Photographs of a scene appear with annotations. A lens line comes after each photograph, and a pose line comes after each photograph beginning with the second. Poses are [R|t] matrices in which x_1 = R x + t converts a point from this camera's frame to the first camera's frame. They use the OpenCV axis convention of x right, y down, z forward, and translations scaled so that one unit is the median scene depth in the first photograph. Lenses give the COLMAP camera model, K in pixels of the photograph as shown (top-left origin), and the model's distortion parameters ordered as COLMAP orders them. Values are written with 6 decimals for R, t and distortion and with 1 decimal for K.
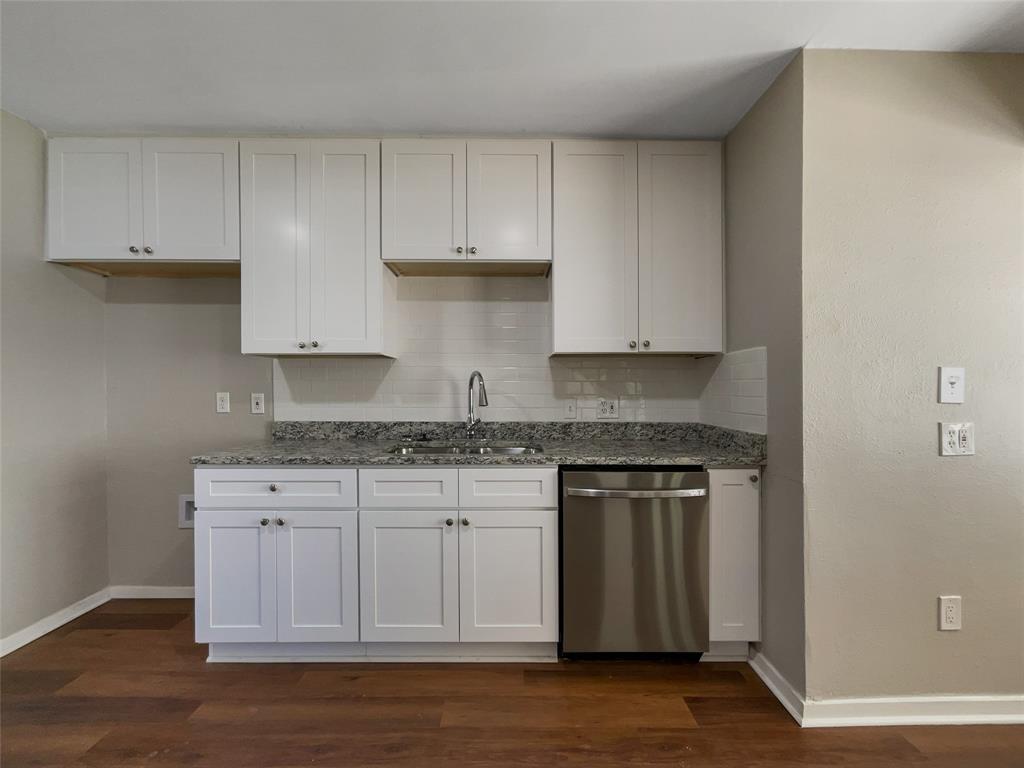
lens RADIAL K [[421.9, 0, 510.4], [0, 421.9, 387.6], [0, 0, 1]] dist [-0.002565, -0.000941]
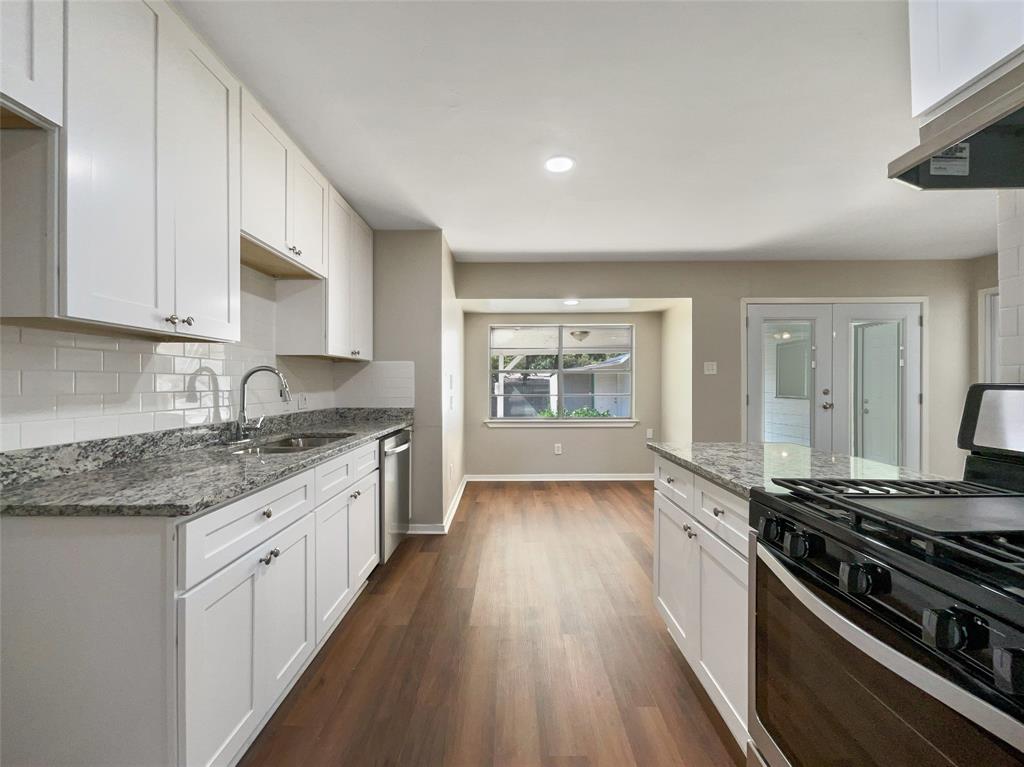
lens RADIAL K [[421.9, 0, 511.4], [0, 421.9, 376.0], [0, 0, 1]] dist [-0.002565, -0.000941]
pose [[0.007234, 0.015433, 0.999855, -1.320871], [-0.001405, 0.999880, -0.015424, -0.003547], [-0.999973, -0.001294, 0.007255, 0.538250]]
